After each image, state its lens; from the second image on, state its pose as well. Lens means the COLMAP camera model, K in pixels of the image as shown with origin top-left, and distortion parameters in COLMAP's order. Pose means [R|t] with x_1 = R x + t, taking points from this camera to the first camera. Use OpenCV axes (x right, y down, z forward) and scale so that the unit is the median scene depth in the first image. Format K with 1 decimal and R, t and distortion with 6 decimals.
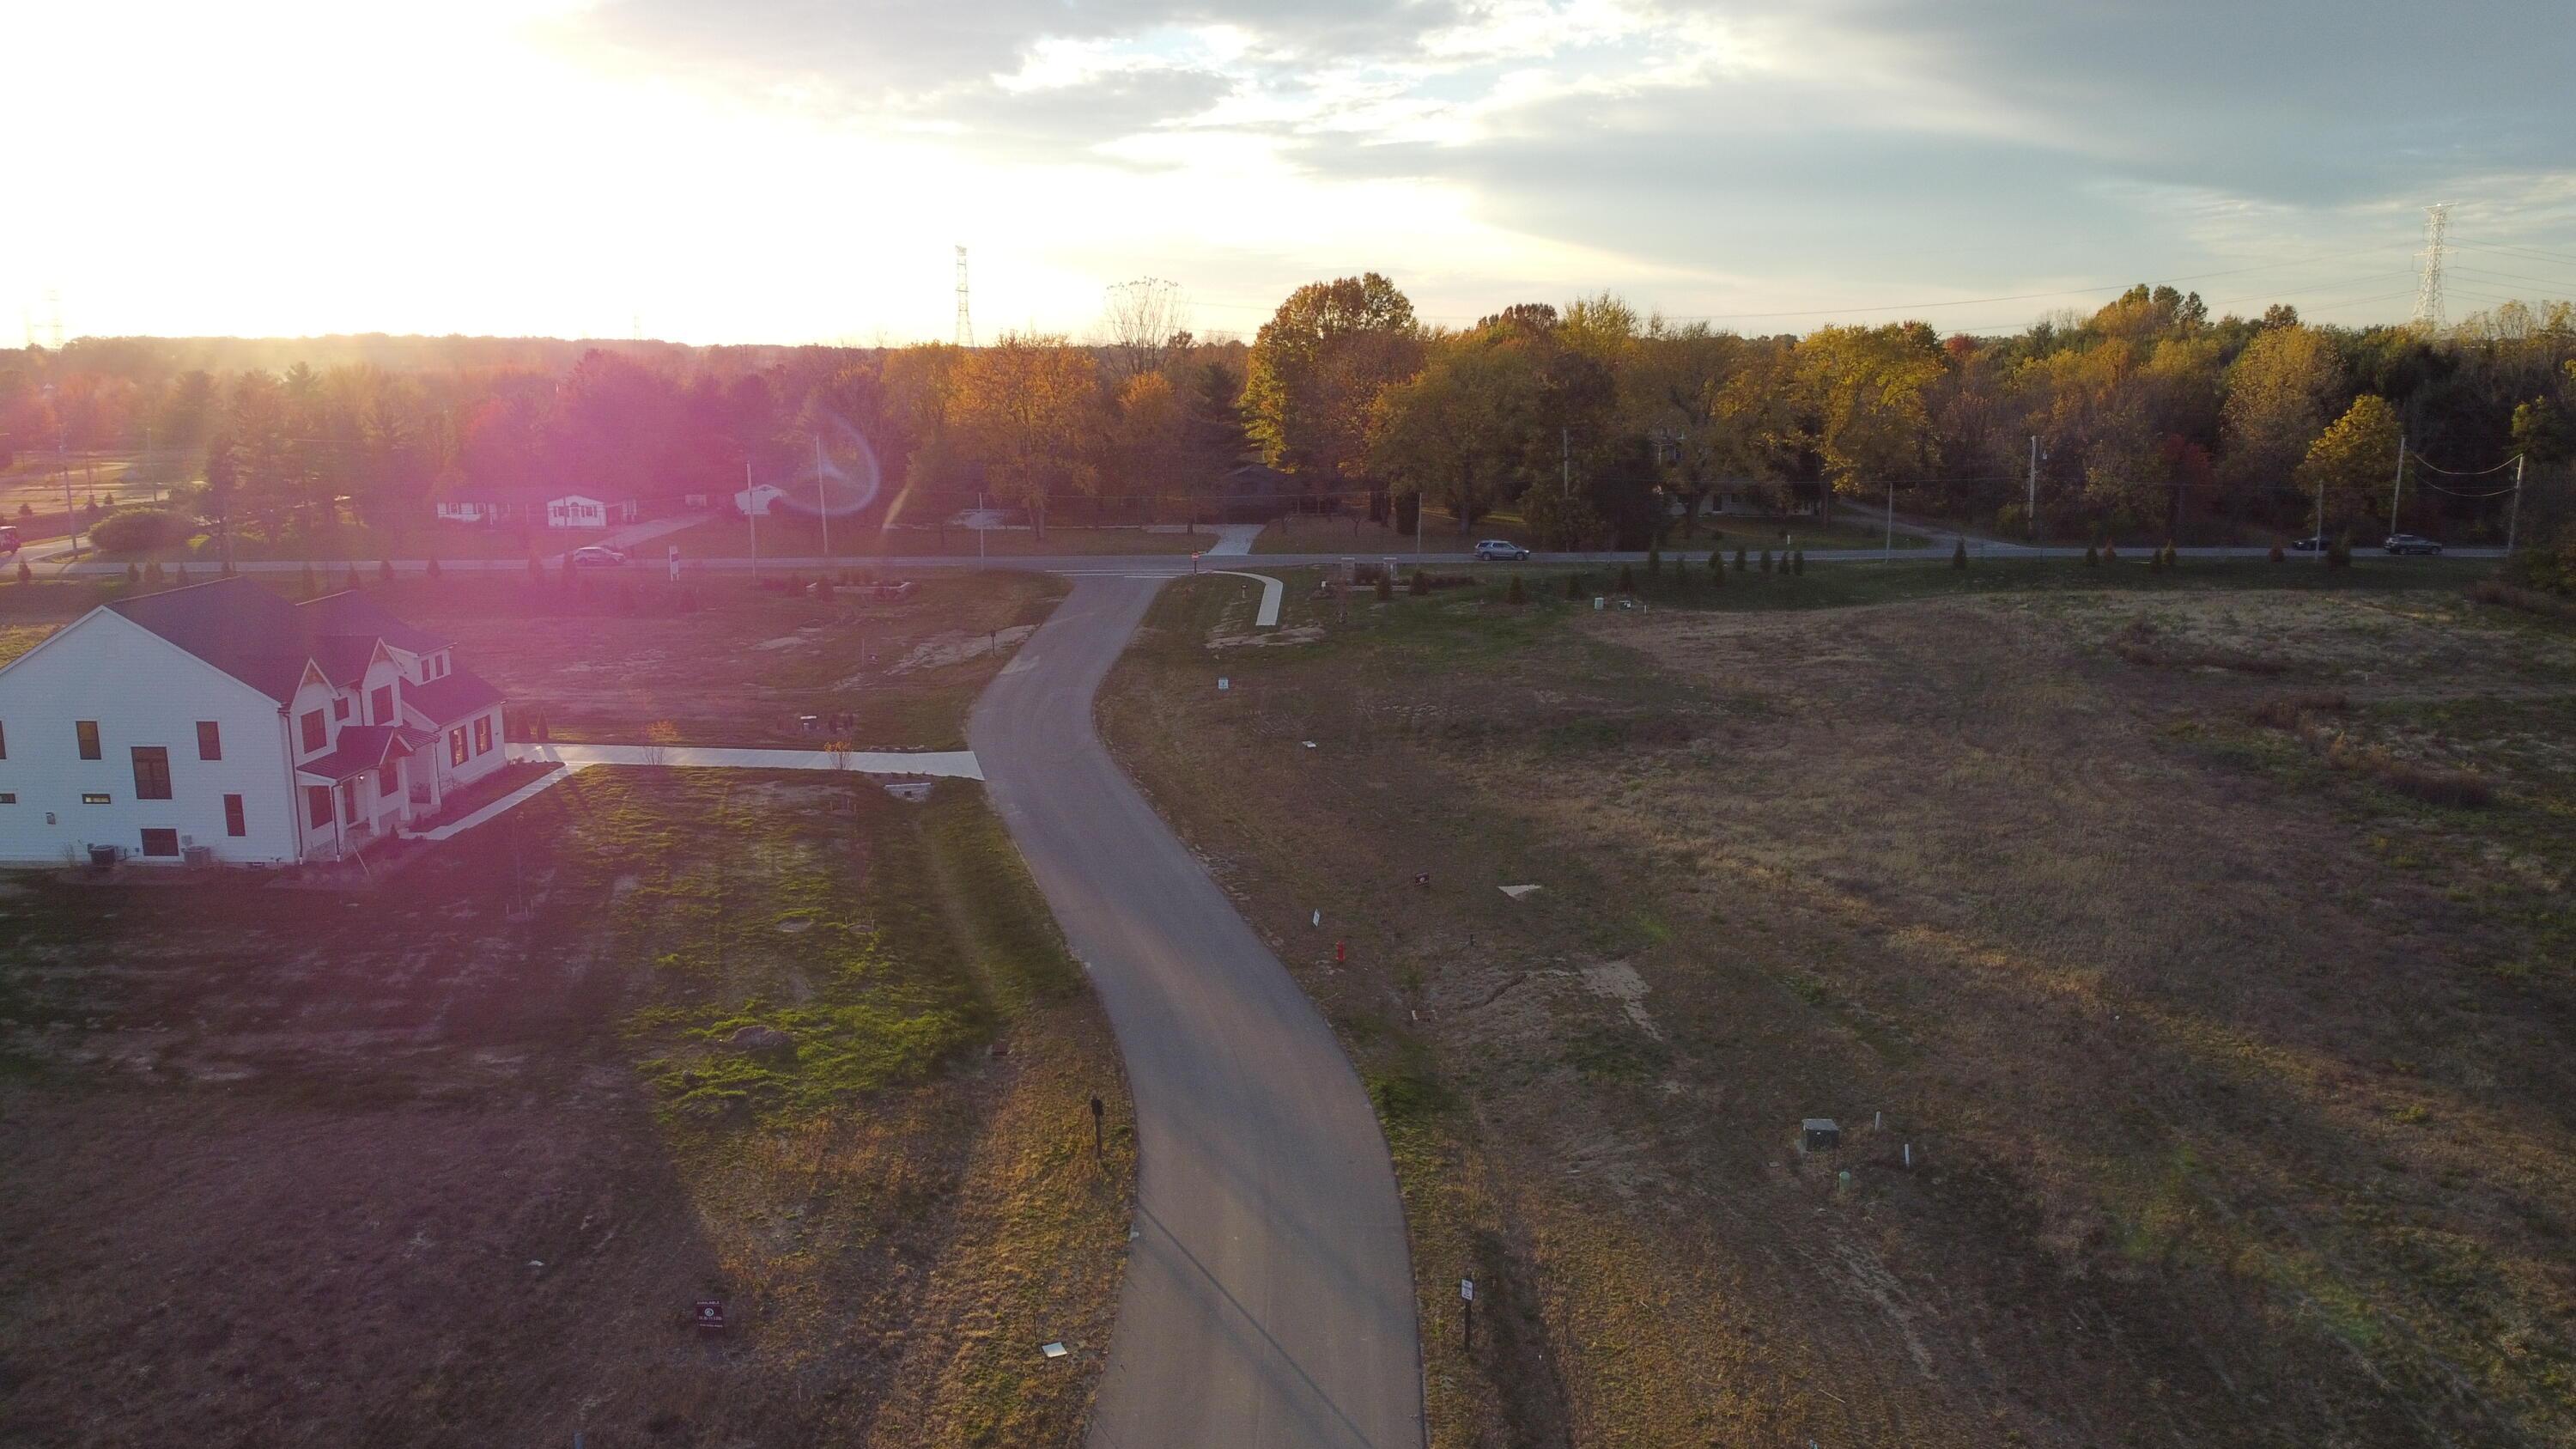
lens RADIAL K [[1949.5, 0, 1295.0], [0, 1949.5, 730.3], [0, 0, 1]] dist [0.005131, -0.008922]
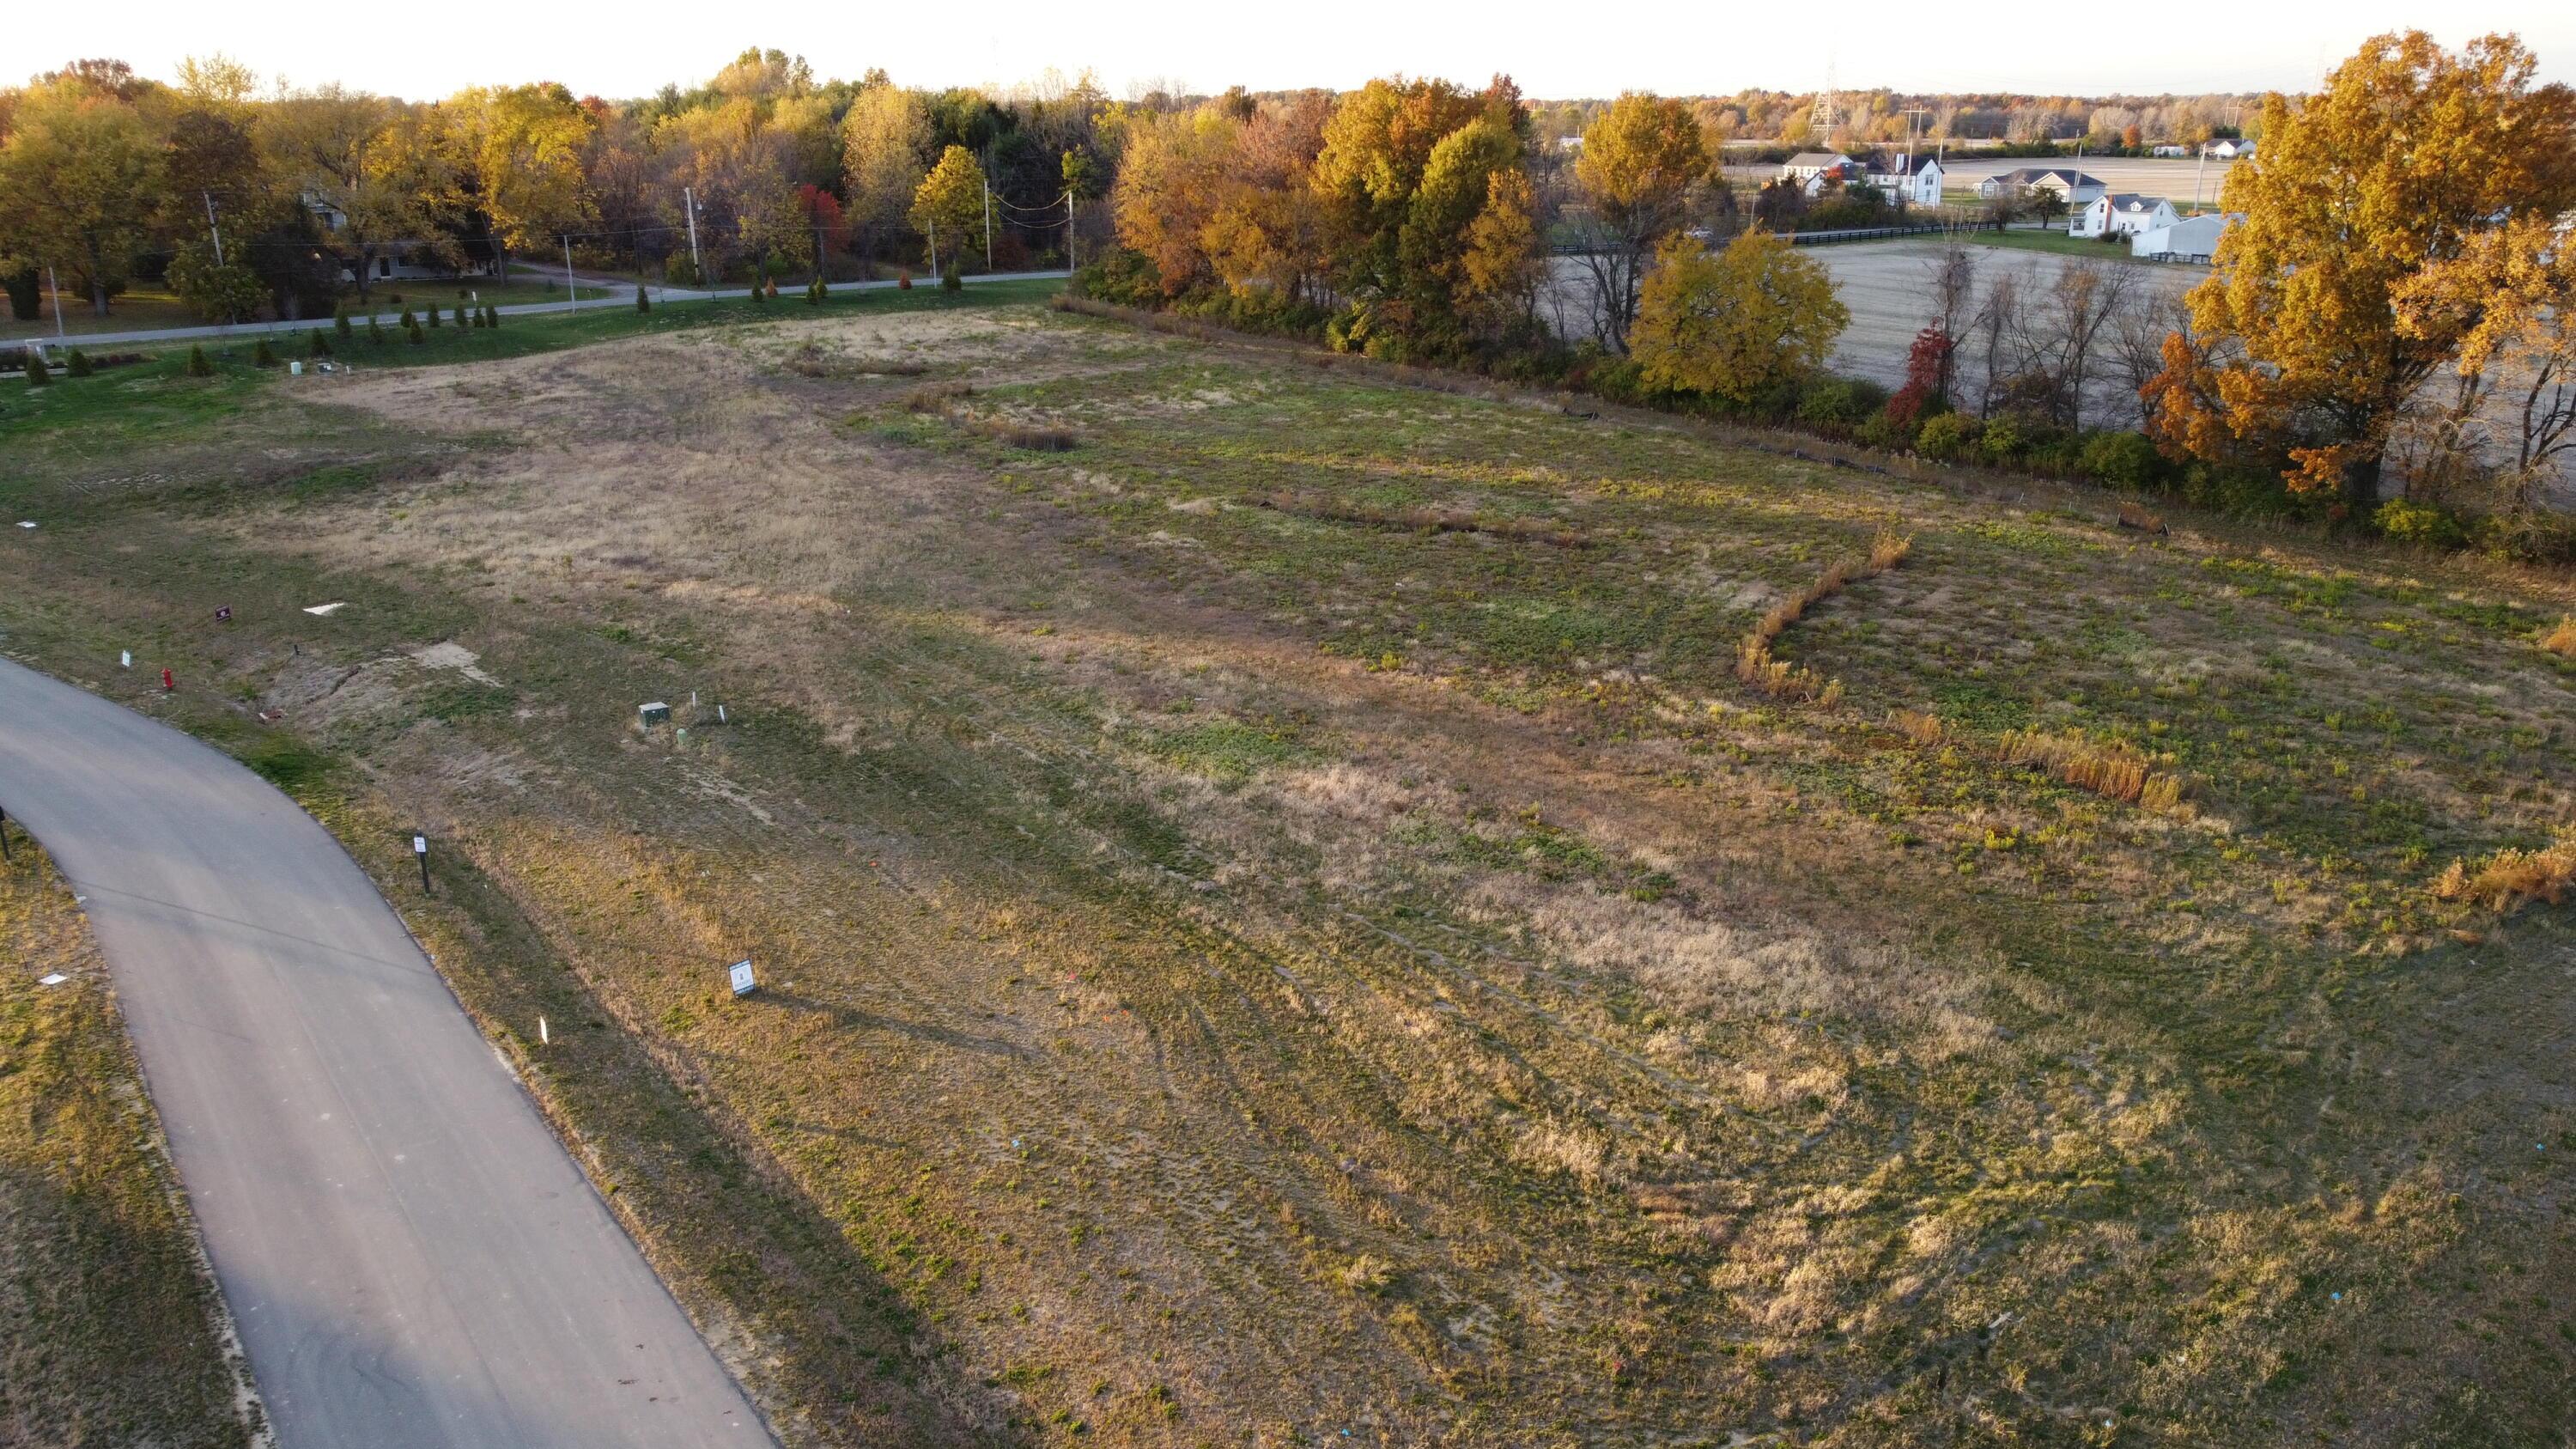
lens RADIAL K [[1942.5, 0, 1302.5], [0, 1942.5, 732.4], [0, 0, 1]] dist [0.002054, -0.008184]
pose [[0.787137, -0.190582, 0.586596, -0.060557], [0.121326, 0.980326, 0.155698, 0.026923], [-0.604728, -0.051386, 0.794773, -0.116796]]
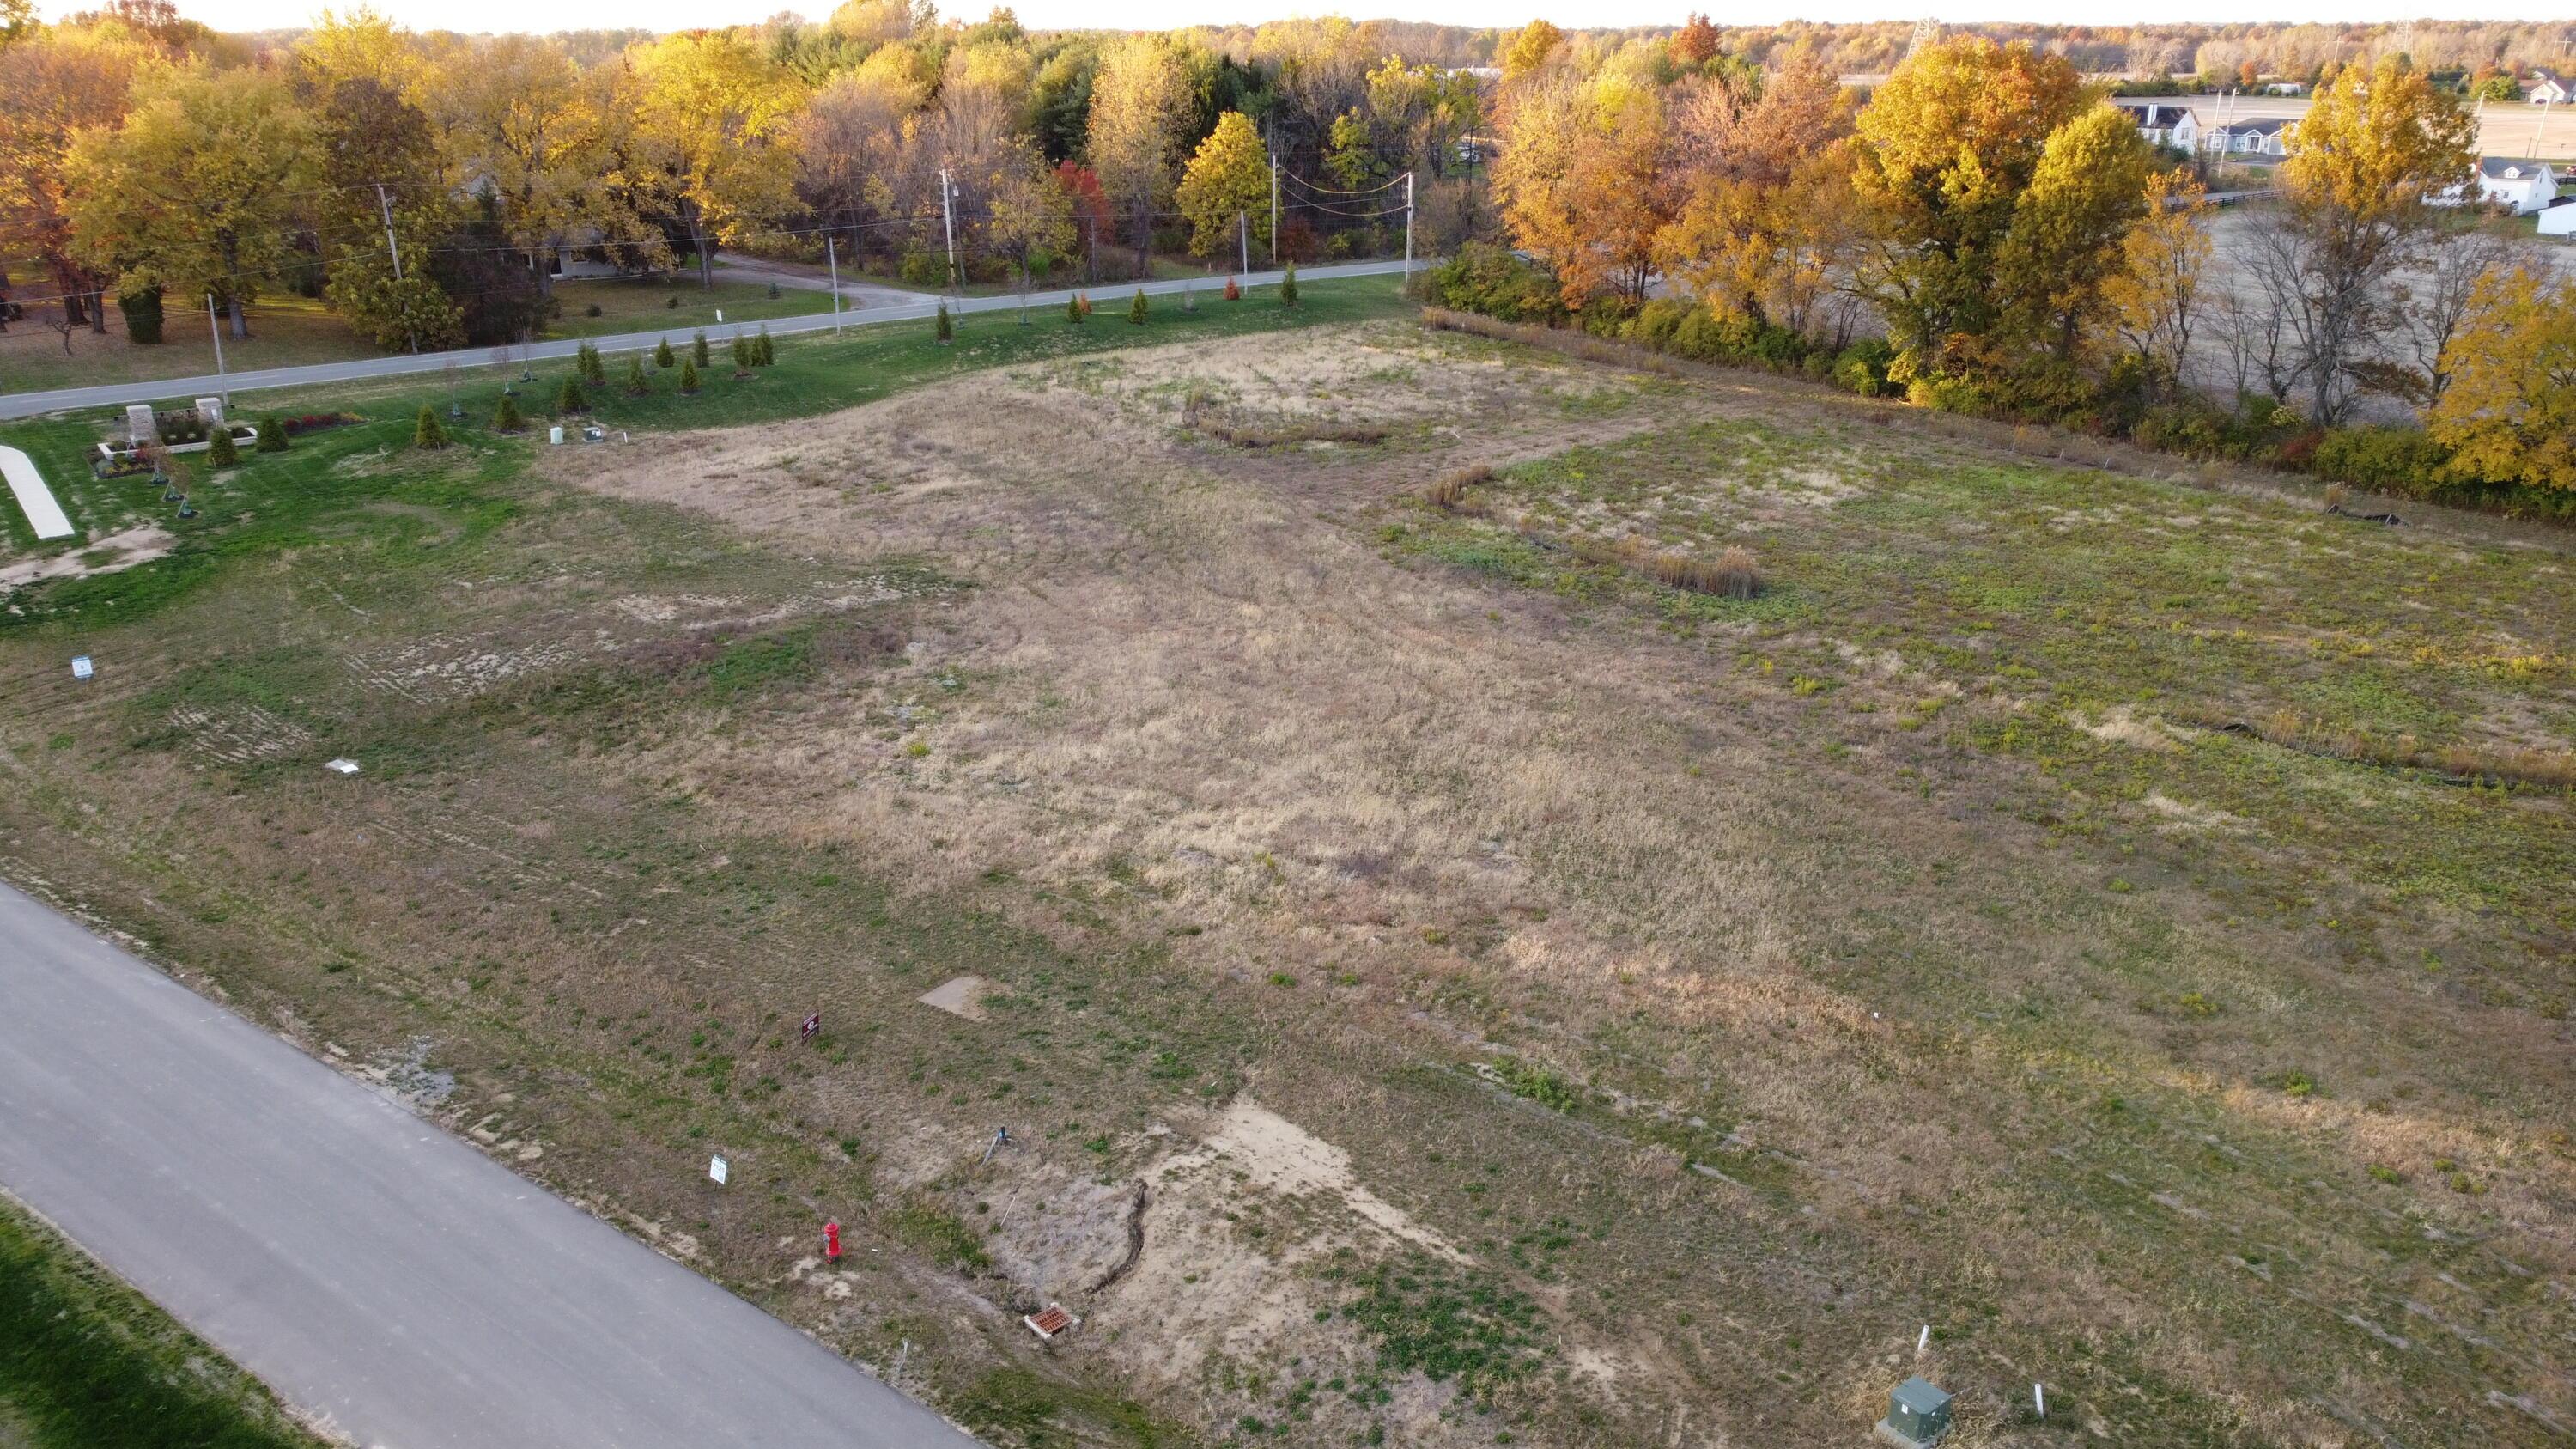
lens RADIAL K [[1942.5, 0, 1302.5], [0, 1942.5, 732.4], [0, 0, 1]] dist [0.002054, -0.008184]
pose [[0.779117, -0.213676, 0.589338, -0.090990], [0.123042, 0.973953, 0.190463, -0.065197], [-0.614685, -0.075879, 0.785114, 0.244677]]
